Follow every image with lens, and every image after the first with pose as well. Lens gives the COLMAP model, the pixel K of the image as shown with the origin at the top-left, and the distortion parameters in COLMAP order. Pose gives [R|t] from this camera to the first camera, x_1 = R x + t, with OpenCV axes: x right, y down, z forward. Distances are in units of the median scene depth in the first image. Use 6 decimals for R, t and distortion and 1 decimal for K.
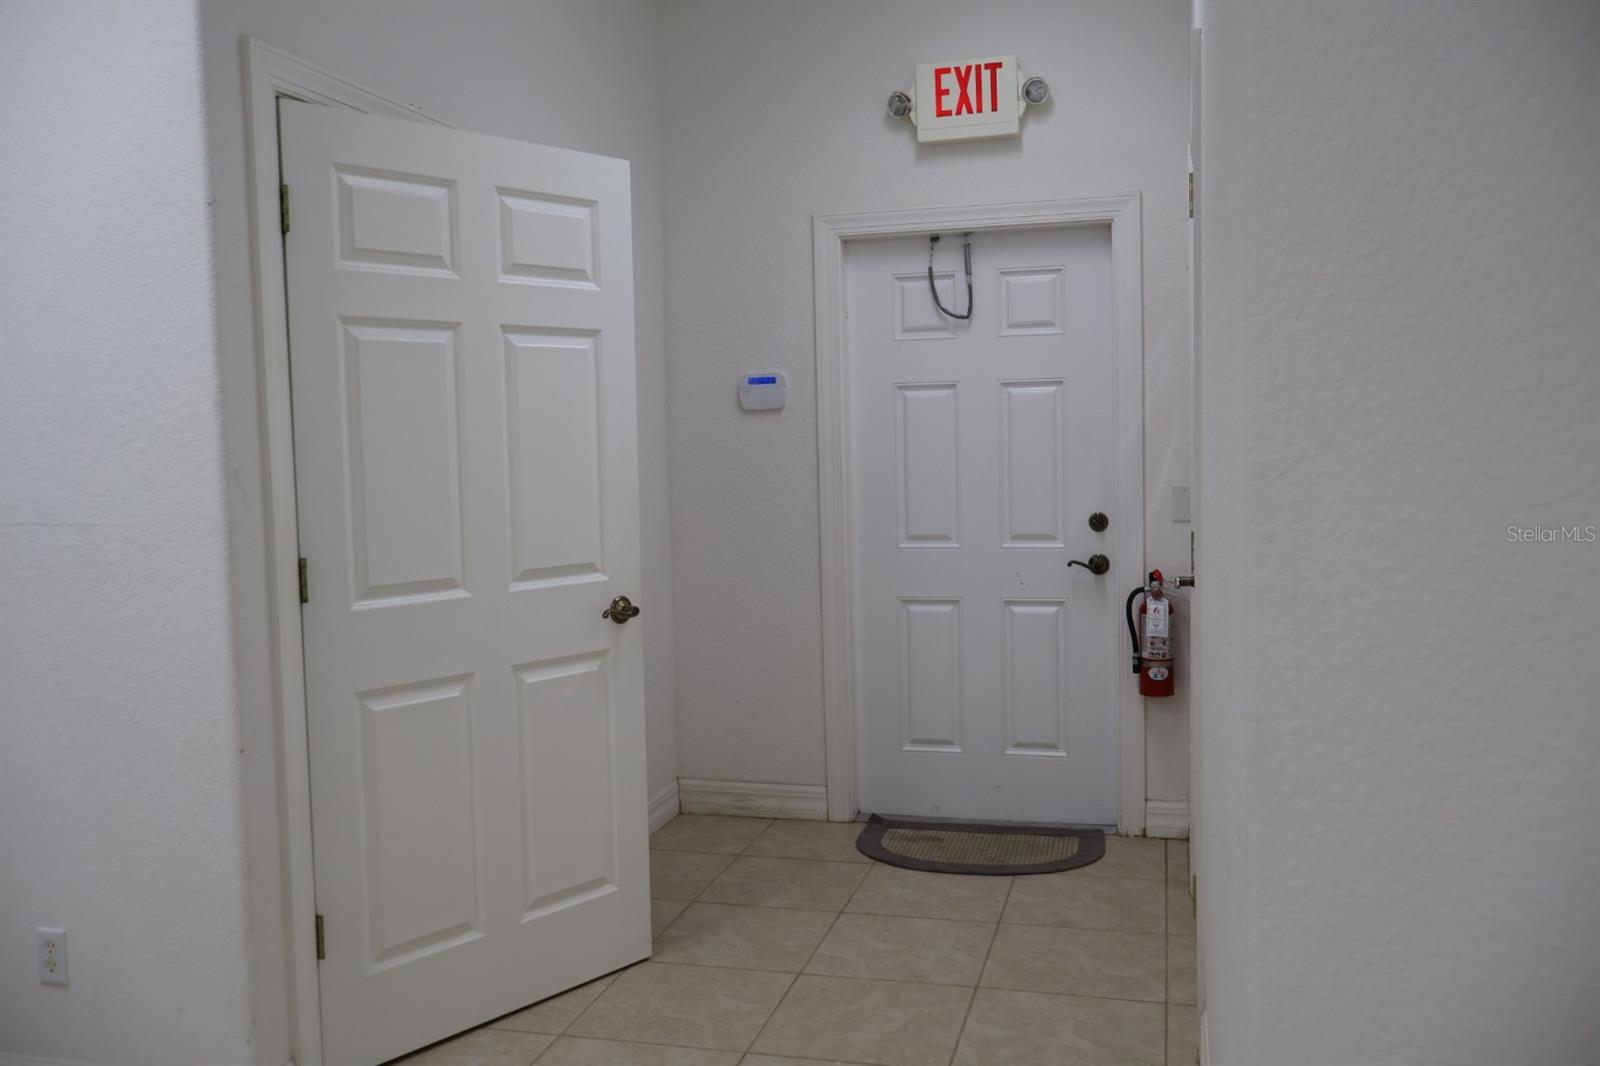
lens RADIAL K [[1343.1, 0, 812.2], [0, 1343.1, 528.6], [0, 0, 1]] dist [-0.008013, 0.003307]
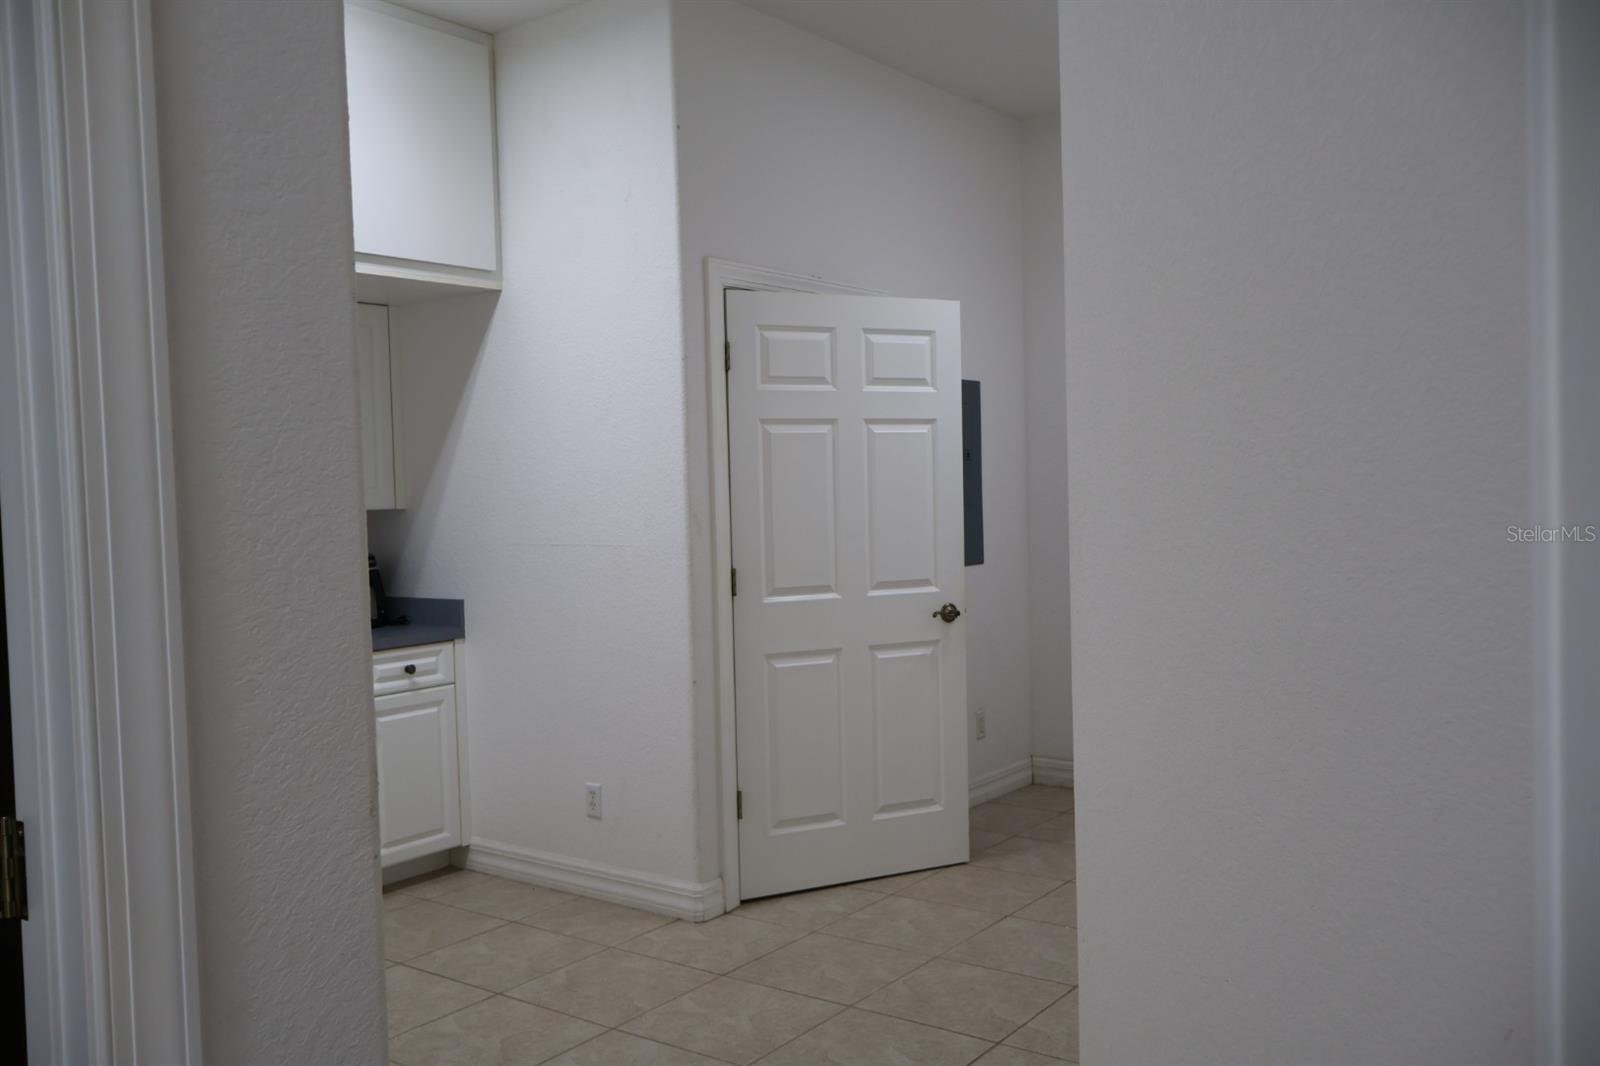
lens RADIAL K [[1343.1, 0, 795.3], [0, 1343.1, 533.0], [0, 0, 1]] dist [-0.008013, 0.003307]
pose [[0.925232, 0.010684, -0.379251, 0.292884], [-0.021497, 0.999474, -0.024287, 0.016146], [0.378792, 0.030624, 0.924975, -0.459167]]
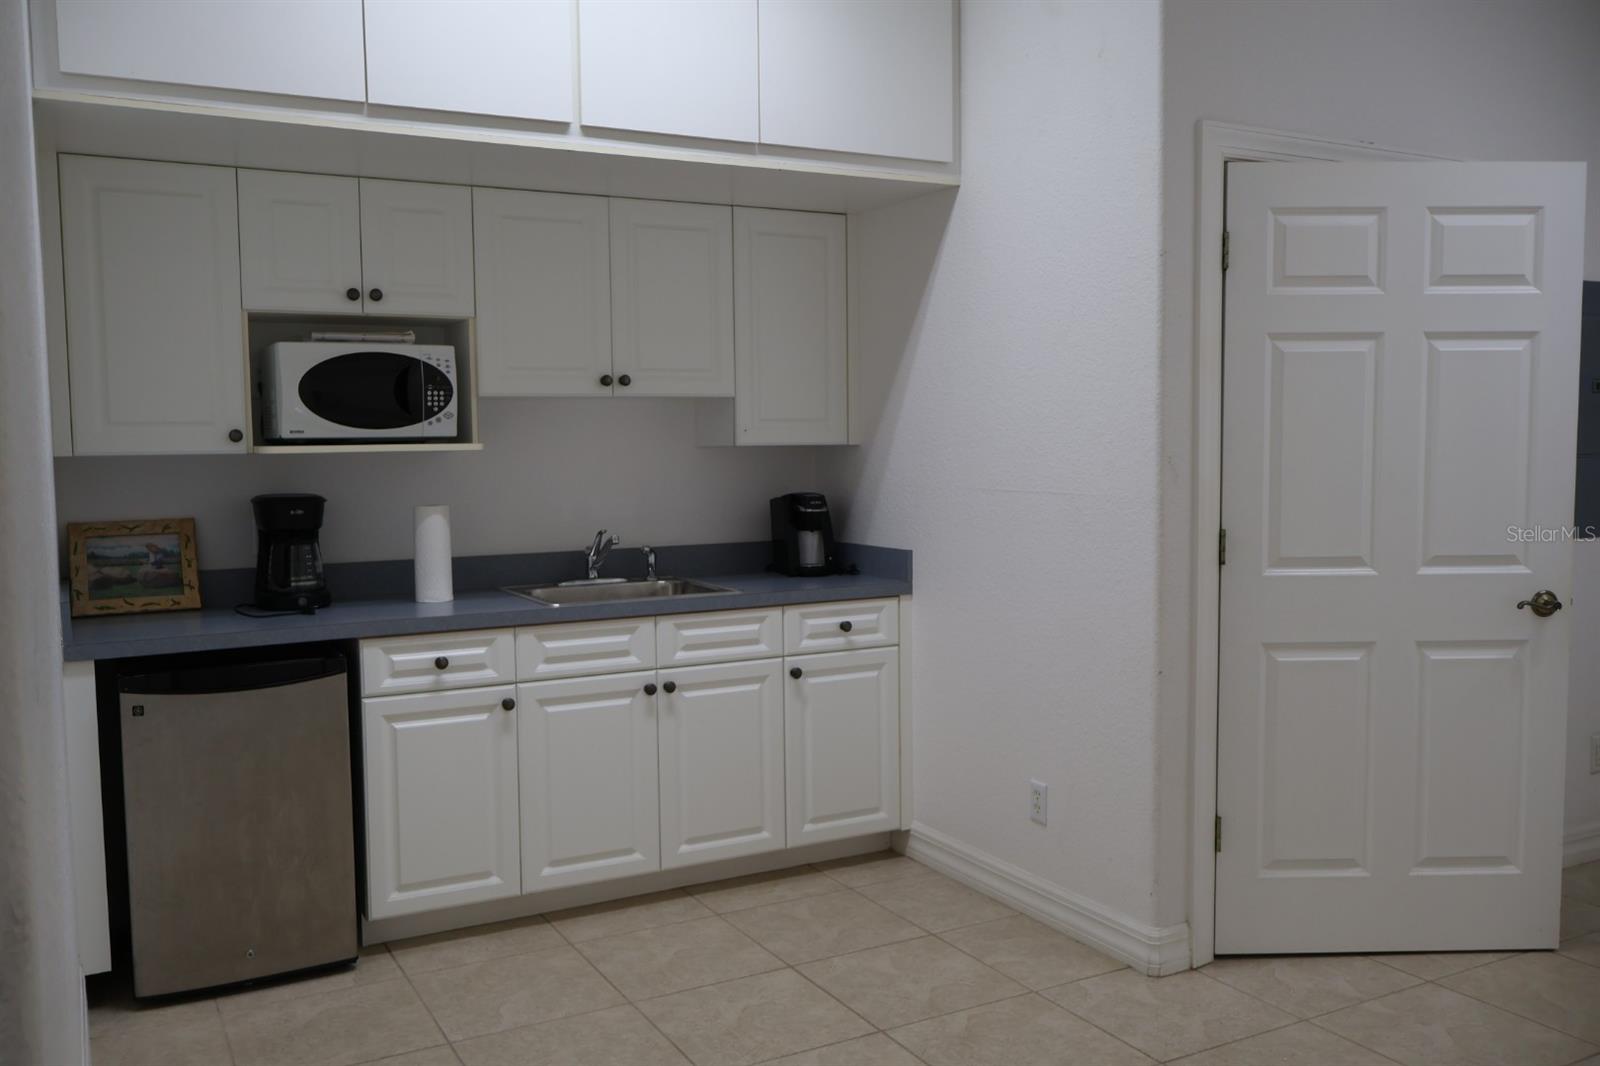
lens RADIAL K [[1343.1, 0, 795.9], [0, 1343.1, 532.9], [0, 0, 1]] dist [-0.008013, 0.003307]
pose [[0.679968, 0.064980, -0.730357, 0.251275], [-0.057867, 0.997714, 0.034892, 0.004726], [0.730955, 0.018538, 0.682174, -0.138490]]
